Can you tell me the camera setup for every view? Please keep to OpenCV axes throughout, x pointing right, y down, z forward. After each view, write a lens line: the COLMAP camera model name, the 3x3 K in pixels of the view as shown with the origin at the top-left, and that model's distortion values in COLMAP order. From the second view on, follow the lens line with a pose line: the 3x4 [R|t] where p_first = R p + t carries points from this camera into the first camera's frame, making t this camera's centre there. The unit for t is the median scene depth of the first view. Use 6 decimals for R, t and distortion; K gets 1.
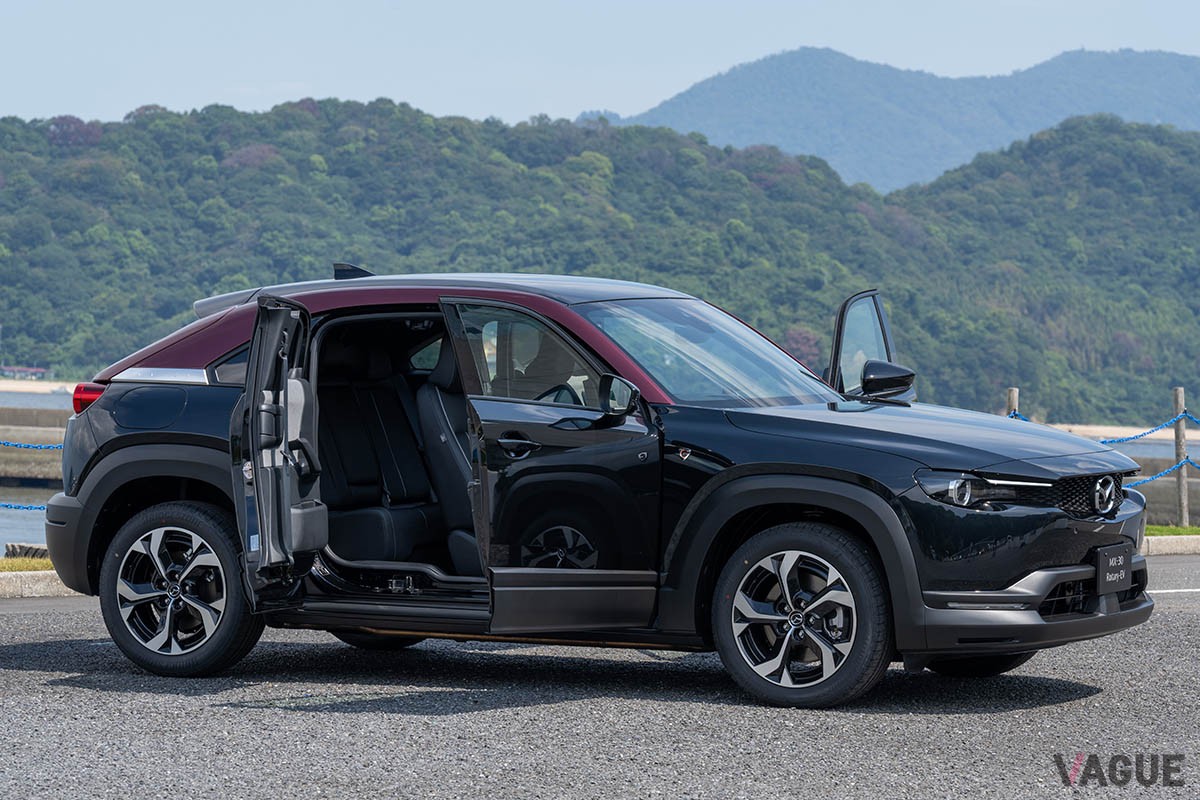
lens RADIAL K [[4479.2, 0, 600.0], [0, 4479.2, 400.0], [0, 0, 1]] dist [-0.102496, 2.098168]
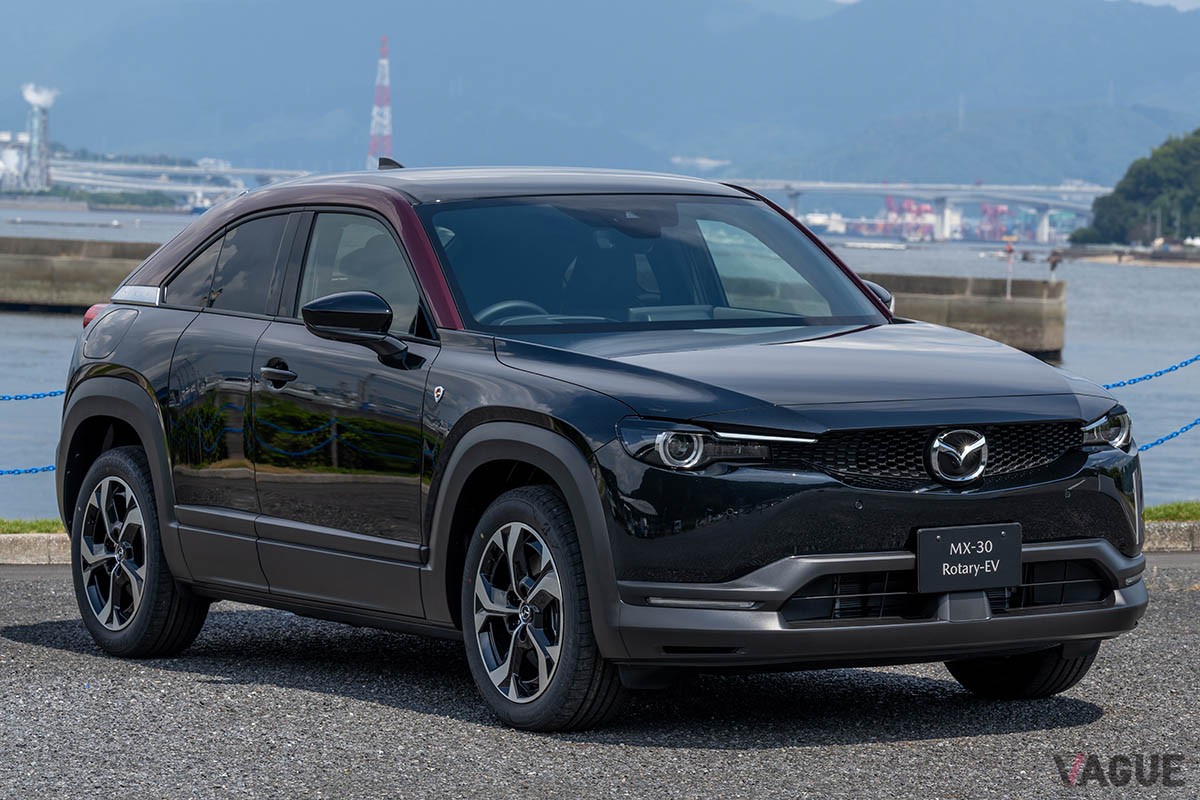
lens RADIAL K [[4479.2, 0, 600.0], [0, 4479.2, 400.0], [0, 0, 1]] dist [-0.102496, 2.098168]
pose [[0.853016, 0.009457, -0.521799, 0.448701], [-0.002248, 0.999893, 0.014447, 0.001994], [0.521879, -0.011151, 0.852946, 0.359964]]
